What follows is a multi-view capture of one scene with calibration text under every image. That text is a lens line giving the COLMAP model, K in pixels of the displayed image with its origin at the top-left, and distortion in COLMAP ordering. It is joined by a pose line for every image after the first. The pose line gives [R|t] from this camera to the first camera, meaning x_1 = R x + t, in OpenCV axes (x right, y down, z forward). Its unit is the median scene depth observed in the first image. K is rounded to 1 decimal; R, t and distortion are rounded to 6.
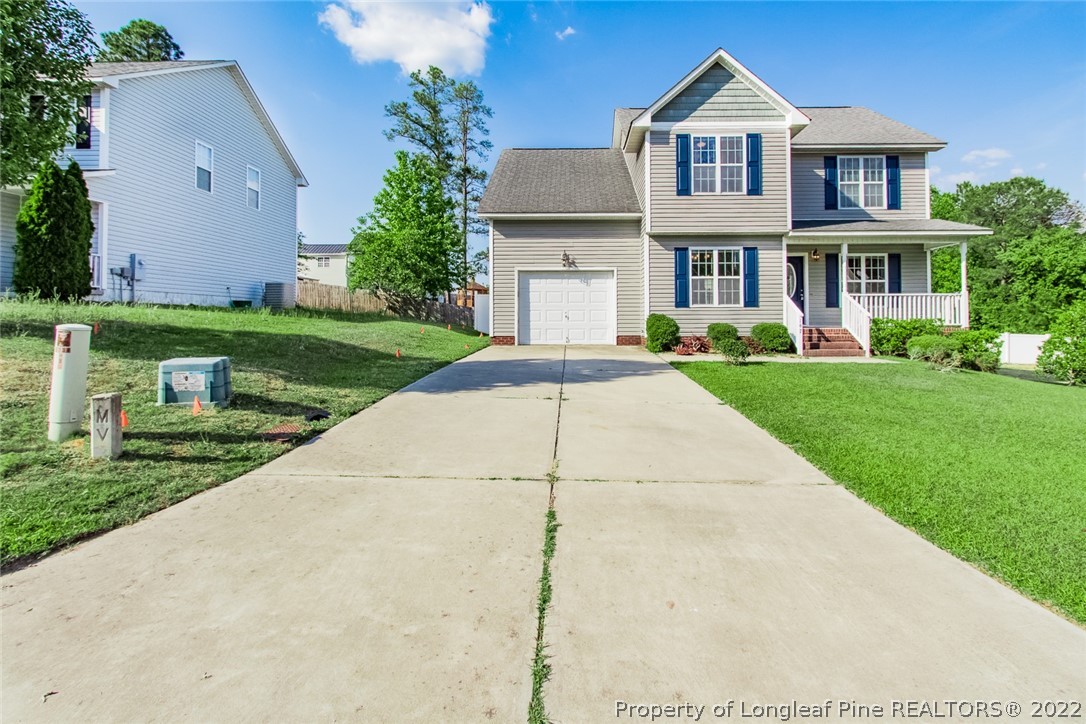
lens RADIAL K [[511.9, 0, 591.8], [0, 511.9, 322.4], [0, 0, 1]] dist [-0.004076, 0.000160]
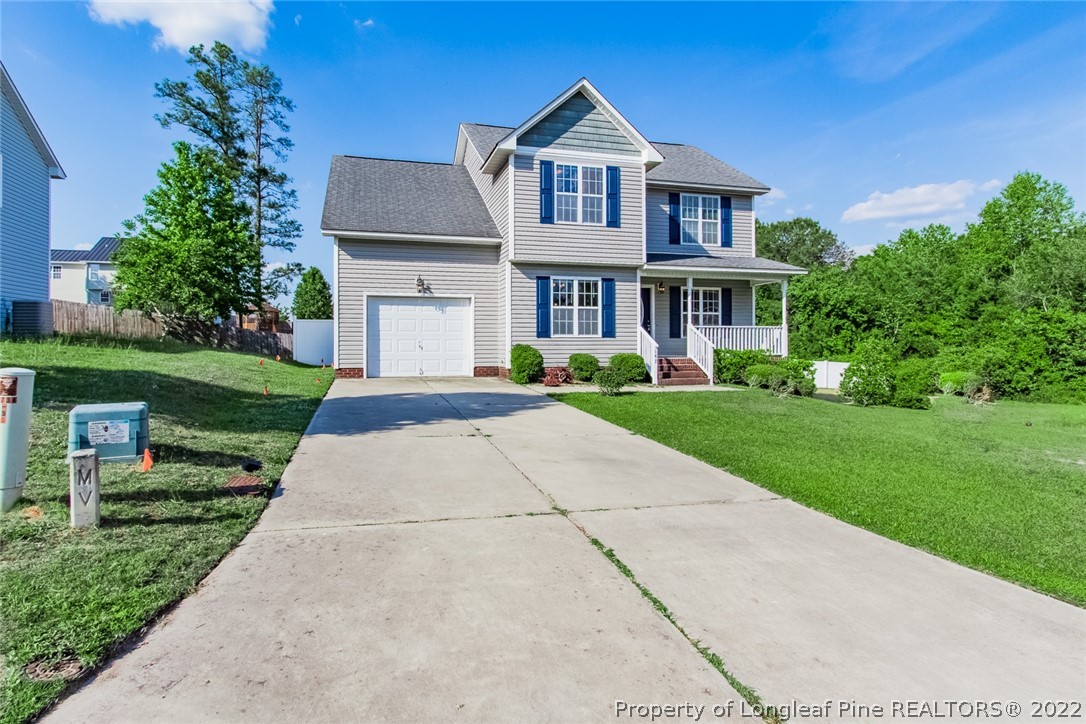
lens RADIAL K [[552.3, 0, 539.0], [0, 552.3, 357.0], [0, 0, 1]] dist [-0.003523, -0.001047]
pose [[0.964147, -0.002805, 0.265352, -0.116302], [-0.001055, 0.999896, 0.014405, -0.007416], [-0.265365, -0.014168, 0.964044, -0.019891]]
